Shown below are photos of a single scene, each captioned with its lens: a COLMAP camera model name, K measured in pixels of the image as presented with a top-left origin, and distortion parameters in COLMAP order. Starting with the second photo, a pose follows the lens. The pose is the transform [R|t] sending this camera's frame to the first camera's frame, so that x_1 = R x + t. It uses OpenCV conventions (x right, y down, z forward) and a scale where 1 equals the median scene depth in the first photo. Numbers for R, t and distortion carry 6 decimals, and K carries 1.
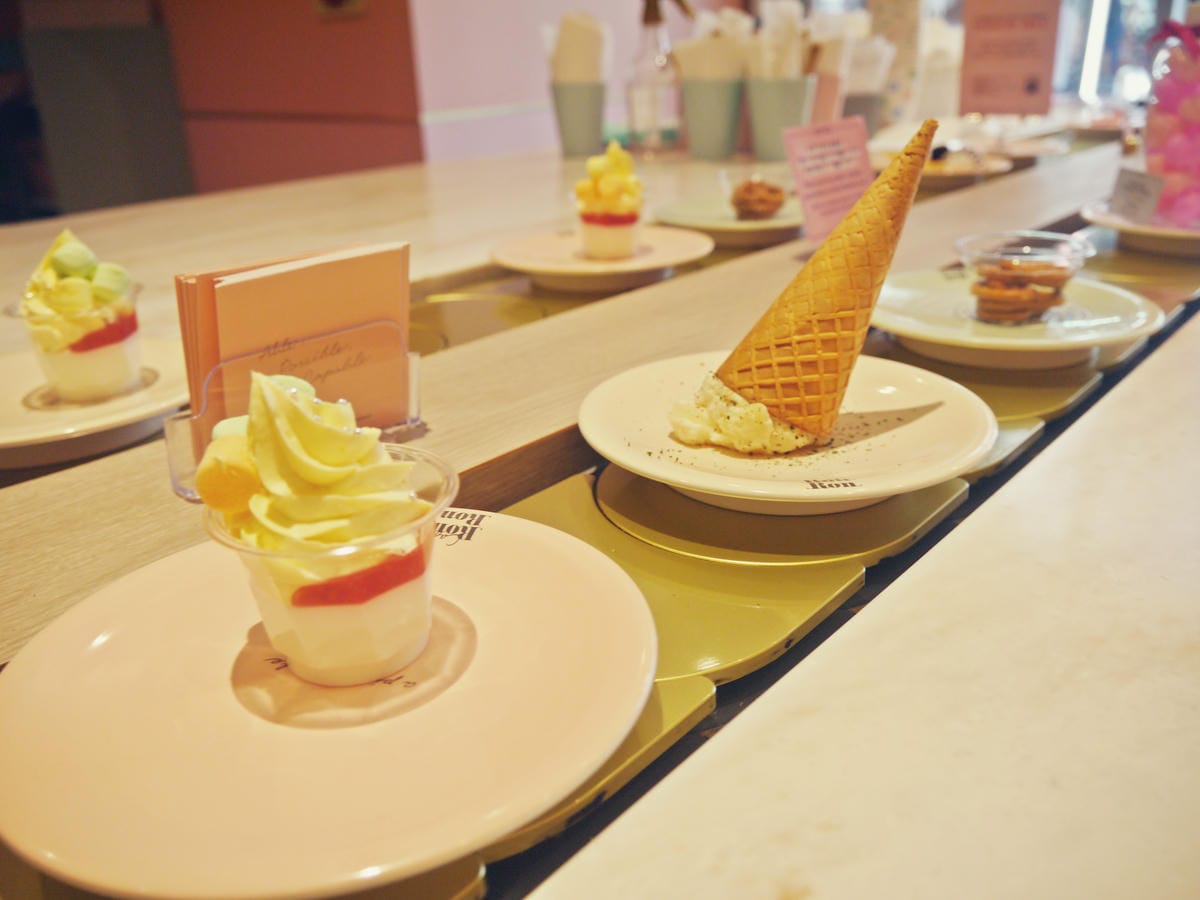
lens RADIAL K [[1014.2, 0, 600.0], [0, 1014.2, 450.0], [0, 0, 1]] dist [-0.045479, 0.042876]
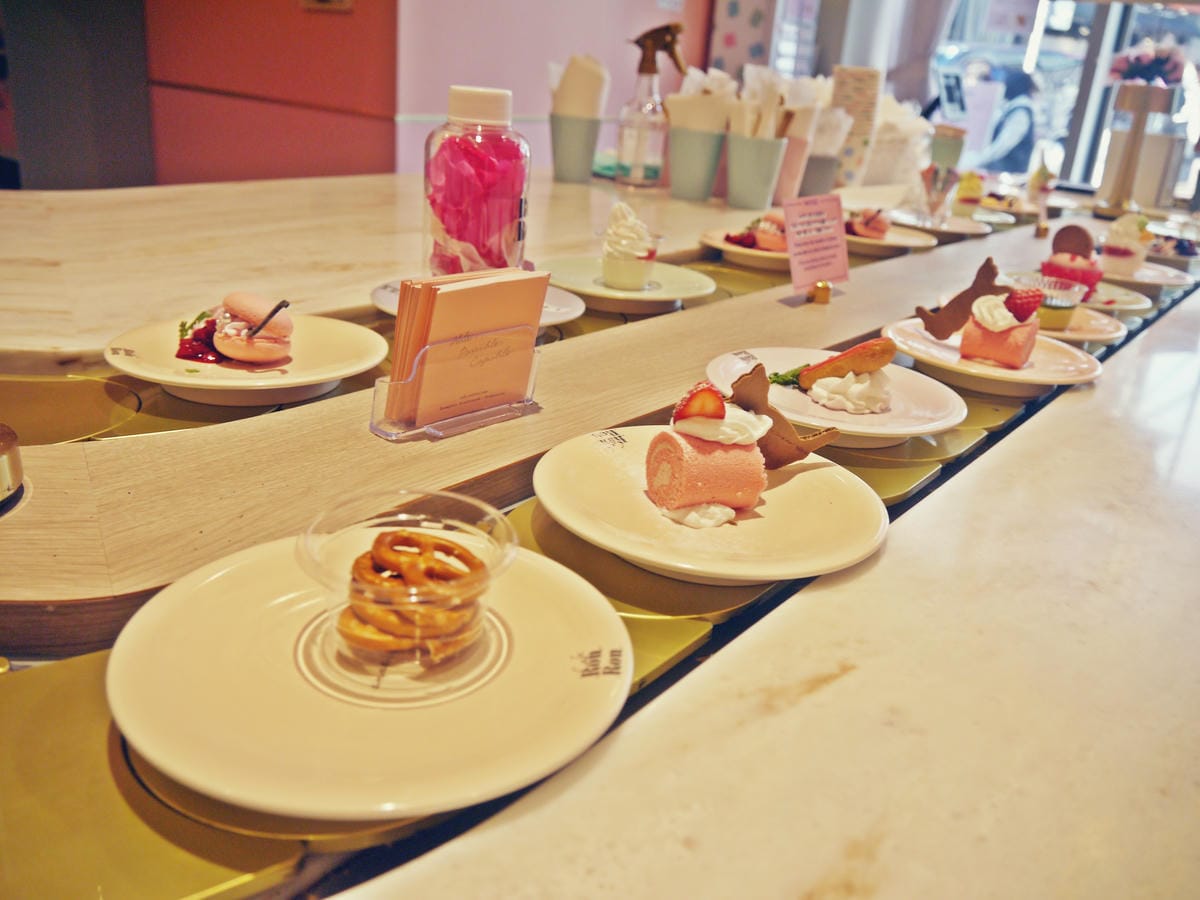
lens RADIAL K [[1014.2, 0, 600.0], [0, 1014.2, 450.0], [0, 0, 1]] dist [-0.045479, 0.042876]
pose [[0.991541, 0.091422, 0.092135, -0.120686], [-0.090718, 0.995807, -0.011809, 0.026131], [-0.092828, 0.003351, 0.995677, -0.212426]]
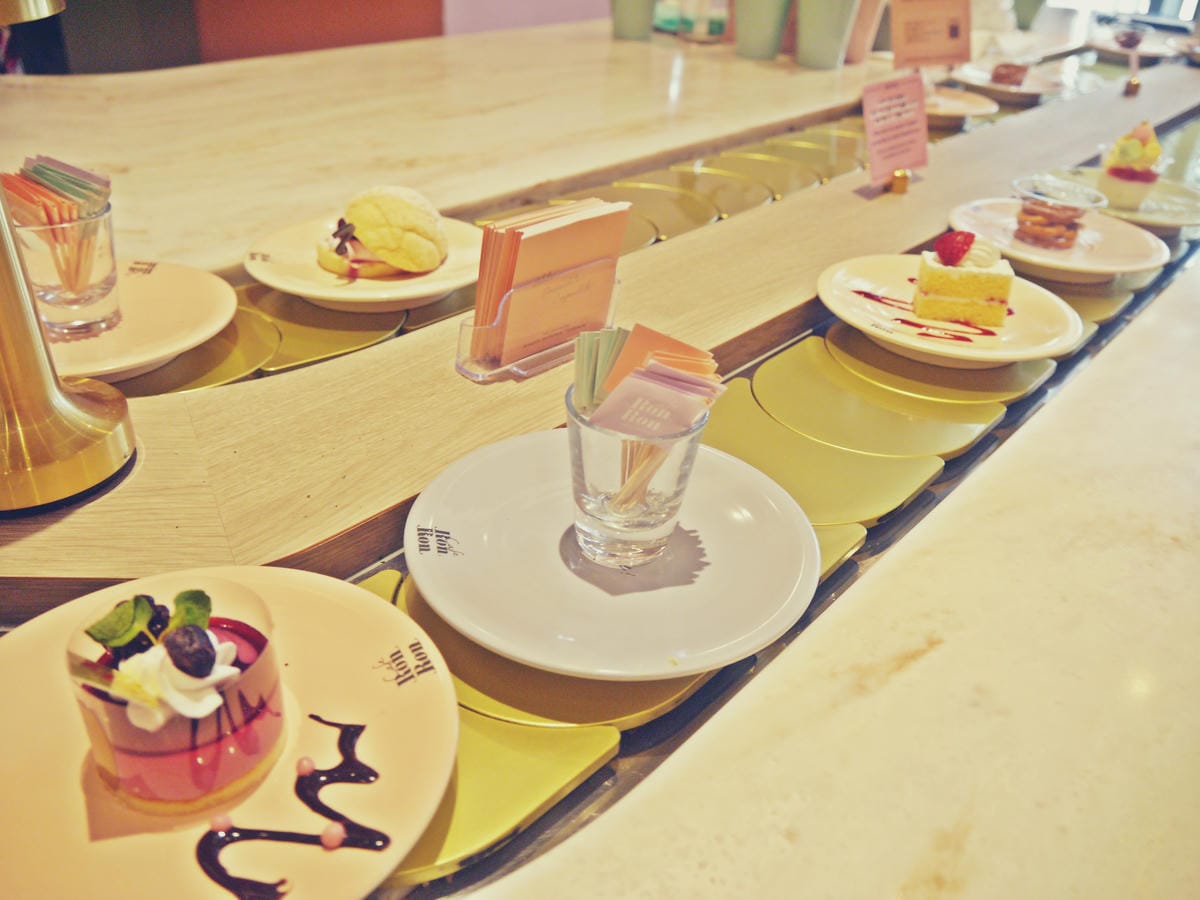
lens RADIAL K [[1014.2, 0, 600.0], [0, 1014.2, 450.0], [0, 0, 1]] dist [-0.045479, 0.042876]
pose [[0.995681, 0.074238, 0.055751, -0.150373], [-0.081946, 0.984993, 0.151897, -0.043326], [-0.043638, -0.155810, 0.986823, -0.216405]]
